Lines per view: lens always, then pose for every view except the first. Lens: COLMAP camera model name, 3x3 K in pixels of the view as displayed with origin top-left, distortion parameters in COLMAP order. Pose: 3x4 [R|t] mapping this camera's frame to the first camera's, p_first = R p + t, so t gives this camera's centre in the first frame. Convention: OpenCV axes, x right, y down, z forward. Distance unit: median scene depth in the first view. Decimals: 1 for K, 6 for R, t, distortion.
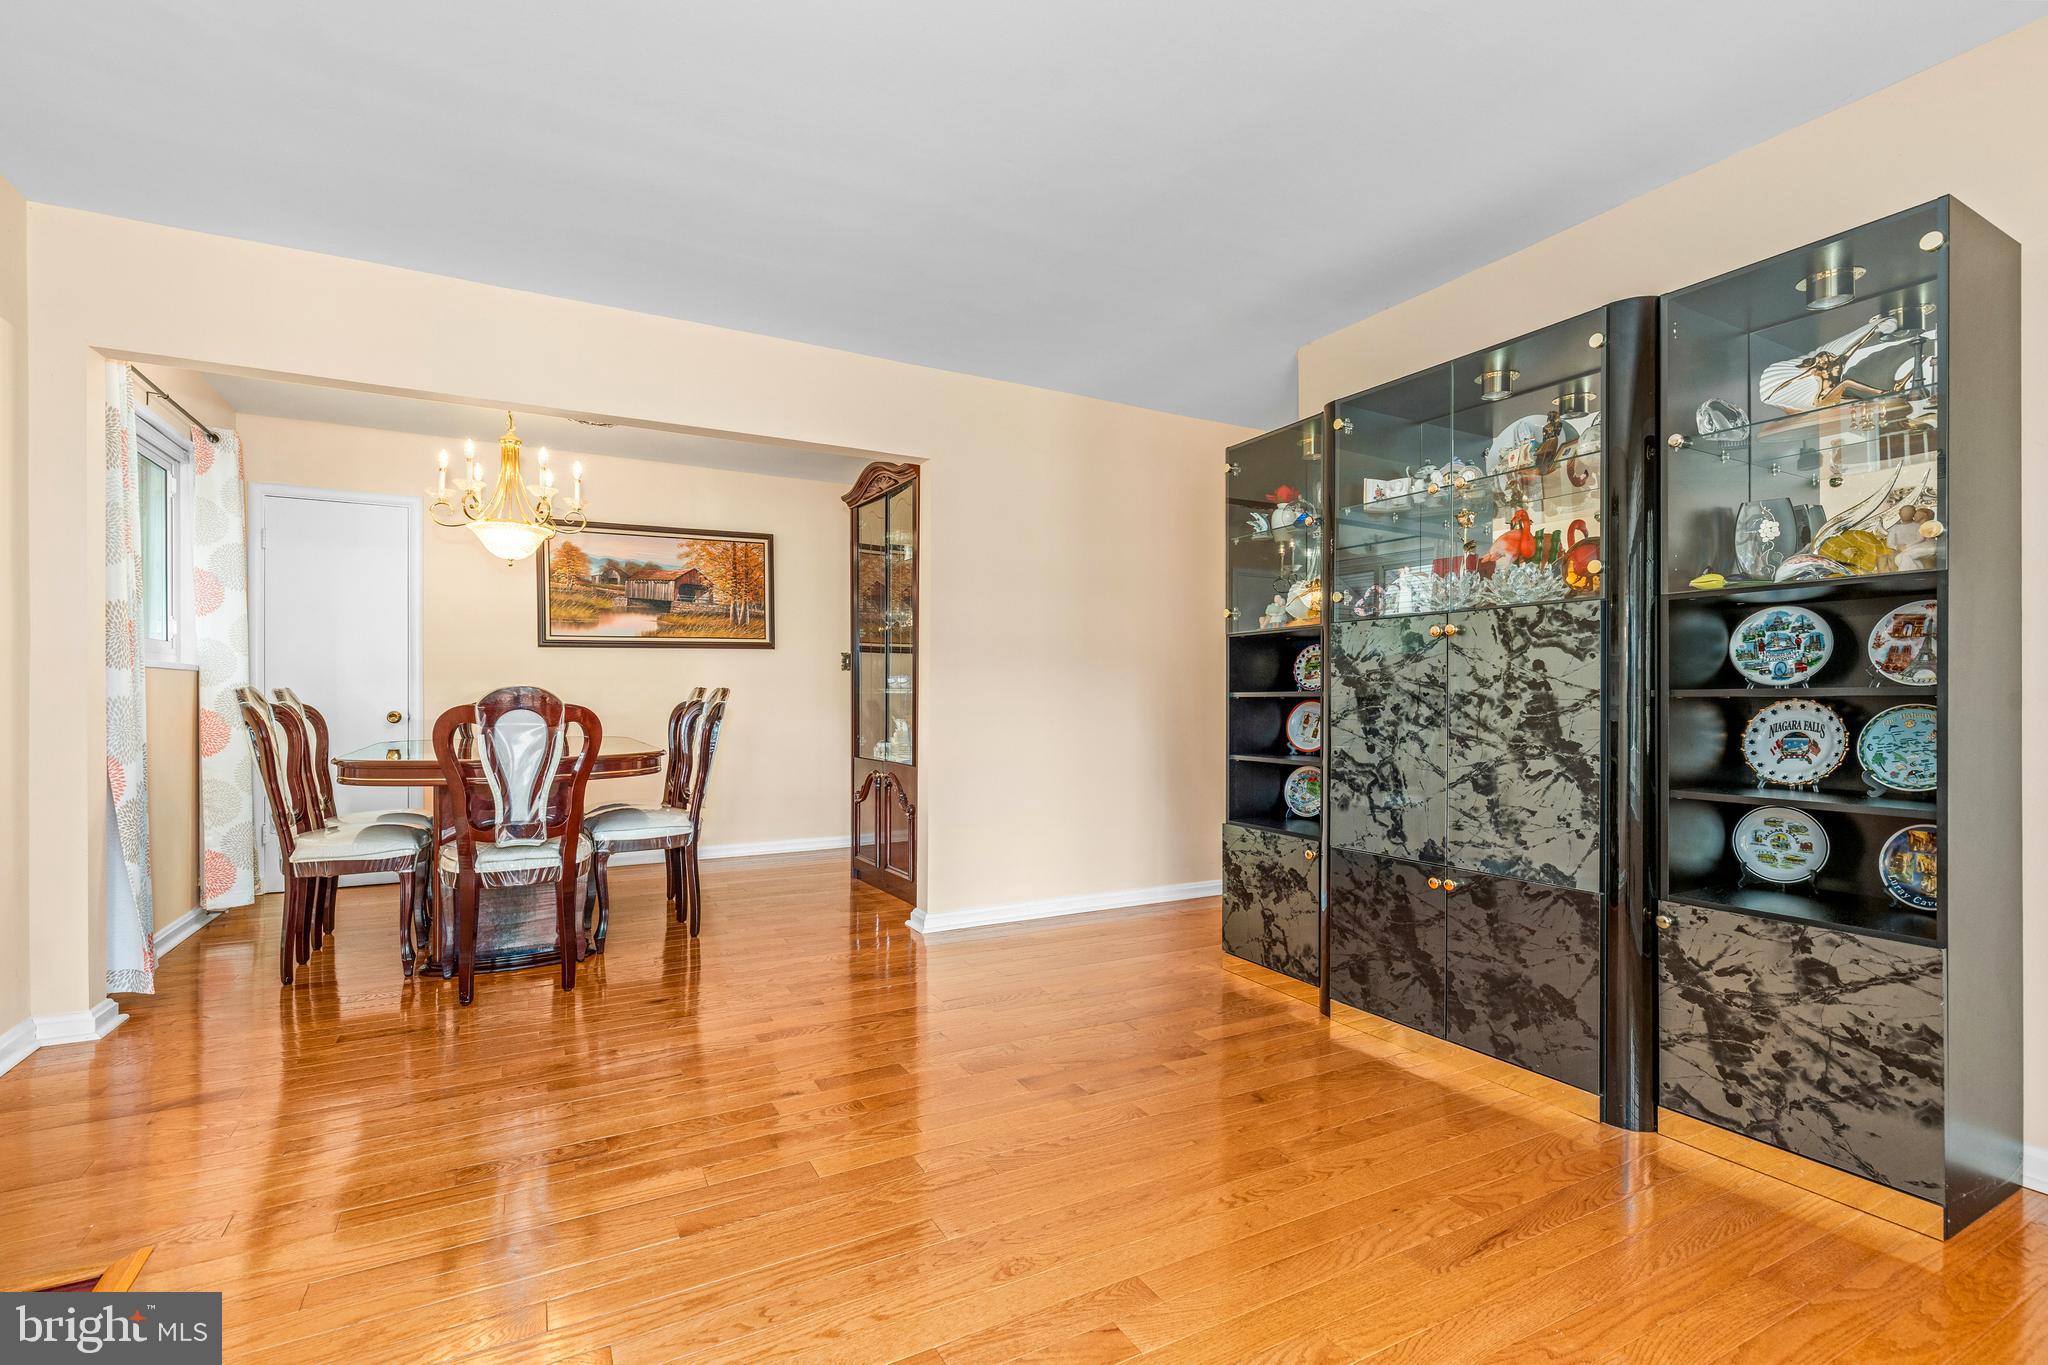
lens RADIAL K [[943.4, 0, 1025.8], [0, 943.4, 694.1], [0, 0, 1]] dist [0.010404, -0.000487]
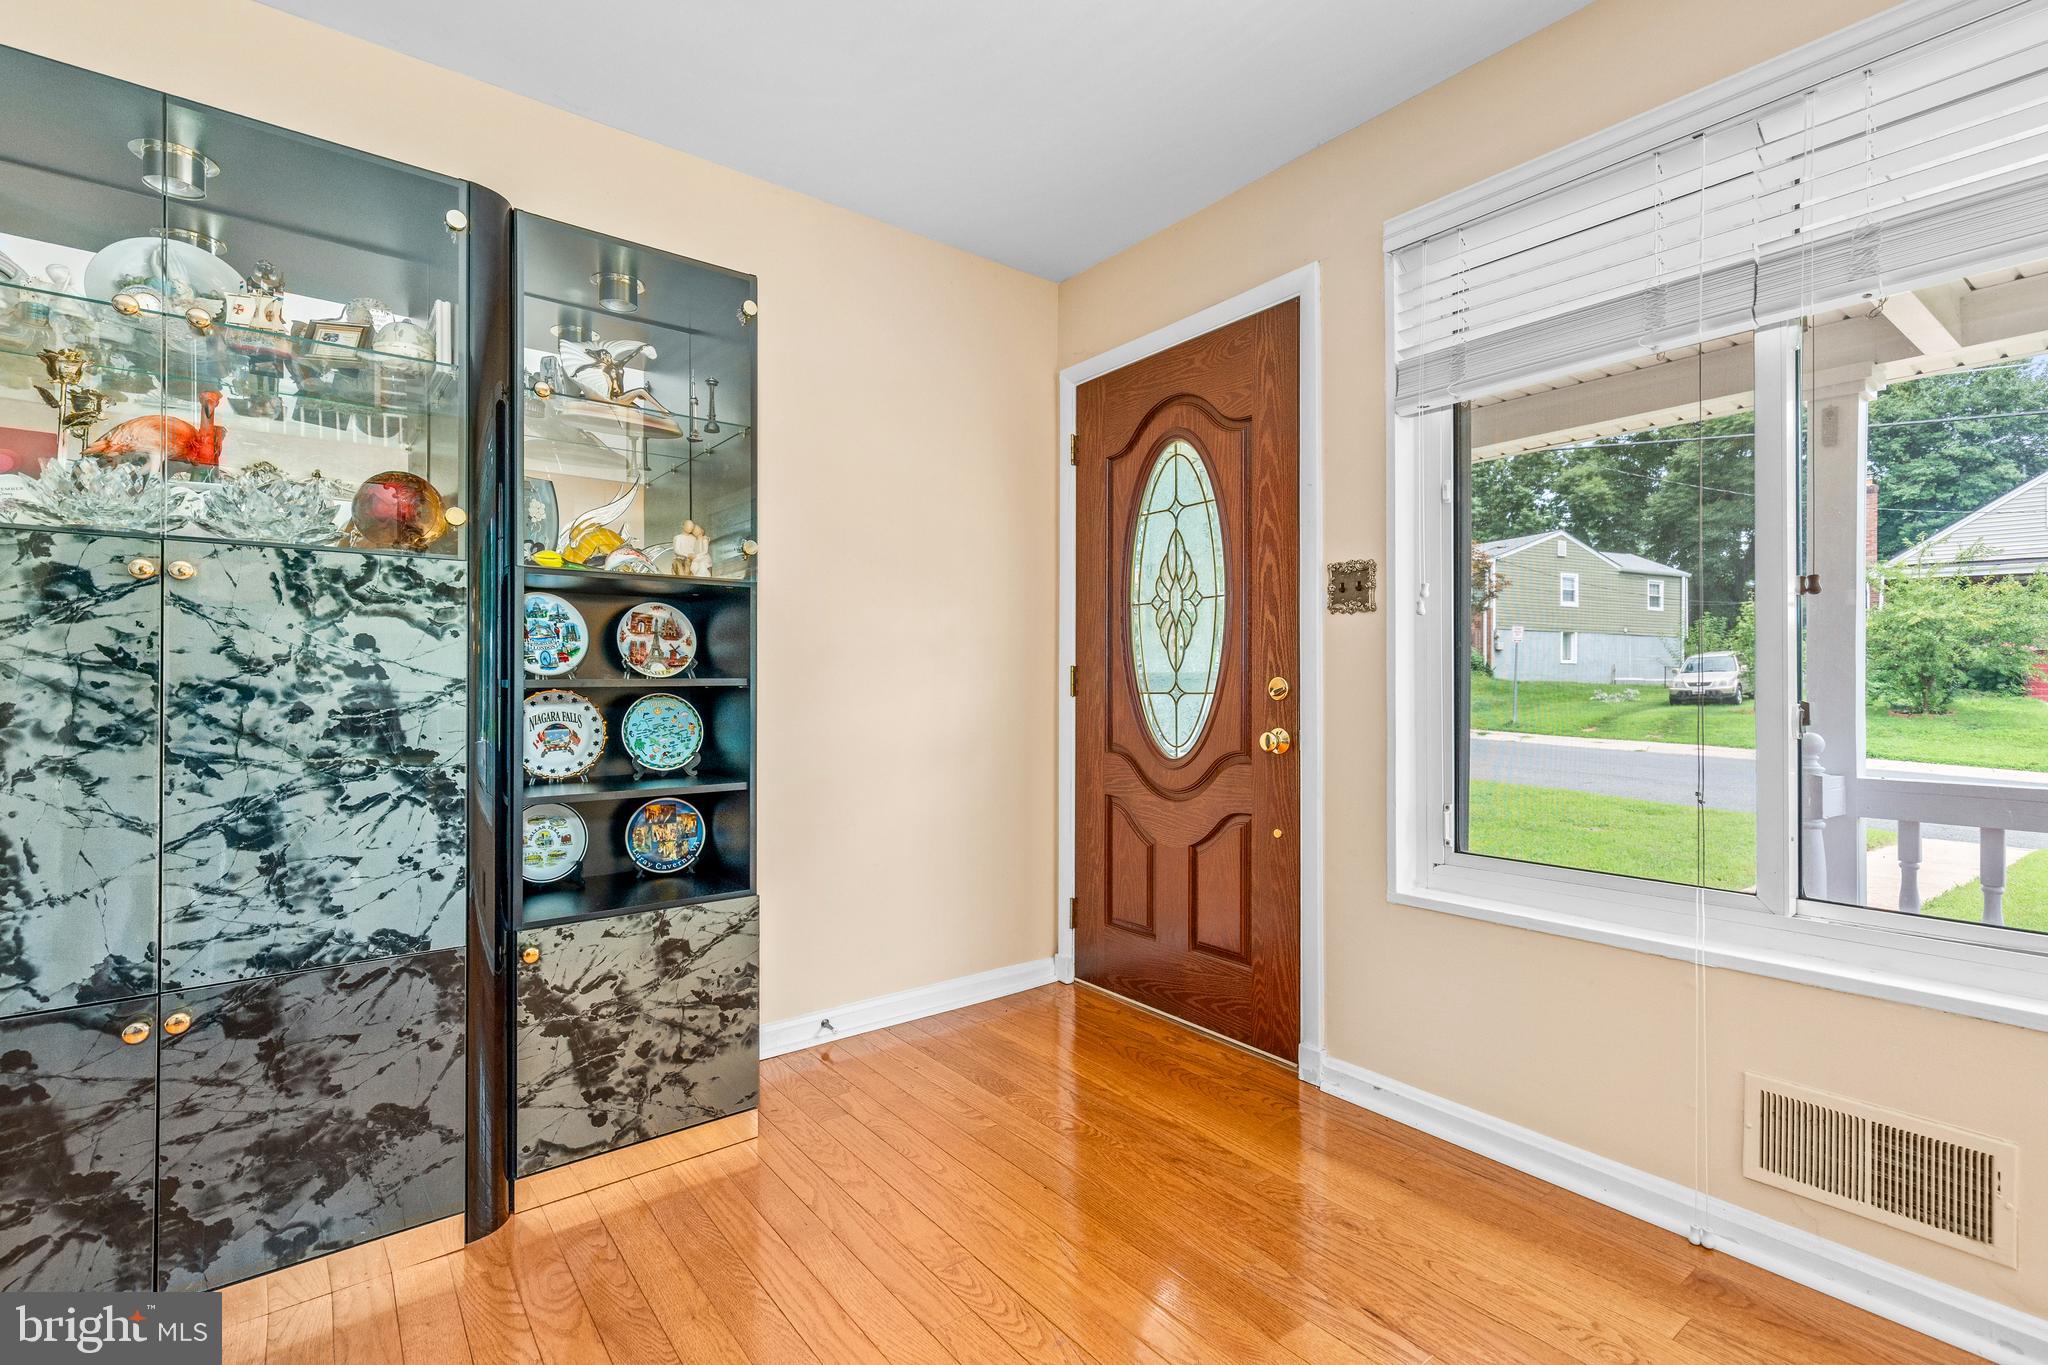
lens RADIAL K [[943.4, 0, 1024.4], [0, 943.4, 680.2], [0, 0, 1]] dist [0.010404, -0.000487]
pose [[-0.164380, 0.004715, 0.986386, -0.220569], [-0.001134, 0.999987, -0.004969, -0.000121], [-0.986396, -0.001935, -0.164372, 0.676364]]
